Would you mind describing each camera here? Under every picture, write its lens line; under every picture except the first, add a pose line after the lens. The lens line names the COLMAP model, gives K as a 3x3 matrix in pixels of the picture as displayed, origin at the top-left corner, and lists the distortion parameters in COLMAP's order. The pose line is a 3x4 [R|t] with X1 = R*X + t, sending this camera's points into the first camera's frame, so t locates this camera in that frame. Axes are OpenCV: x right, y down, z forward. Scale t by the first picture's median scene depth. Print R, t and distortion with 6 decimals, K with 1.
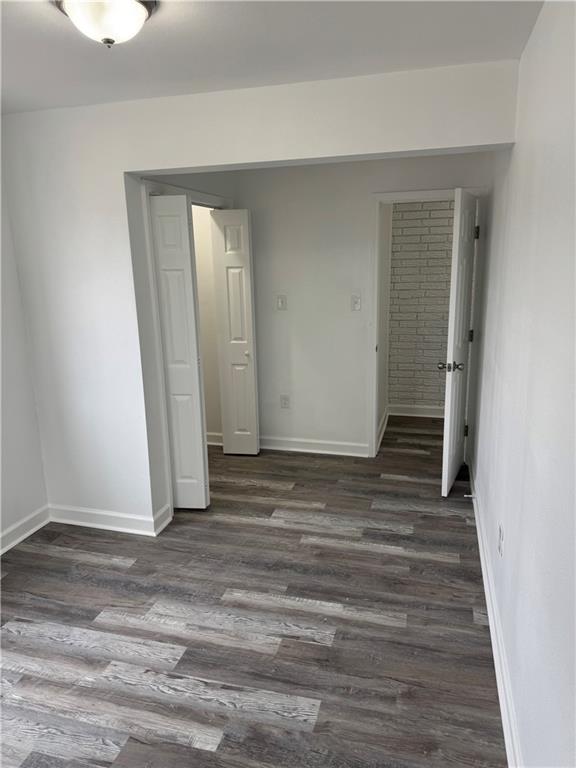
lens RADIAL K [[540.7, 0, 285.5], [0, 540.7, 379.7], [0, 0, 1]] dist [0.037202, -0.043206]
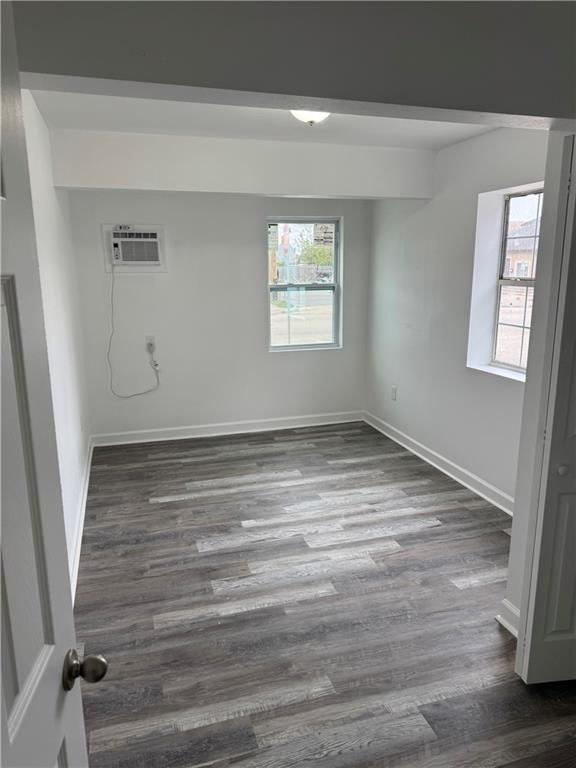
lens RADIAL K [[540.7, 0, 285.5], [0, 540.7, 379.7], [0, 0, 1]] dist [0.037202, -0.043206]
pose [[-0.843380, 0.141703, -0.518295, 0.467723], [-0.097029, 0.908577, 0.406293, -0.389898], [0.528484, 0.392949, -0.752526, 1.685166]]
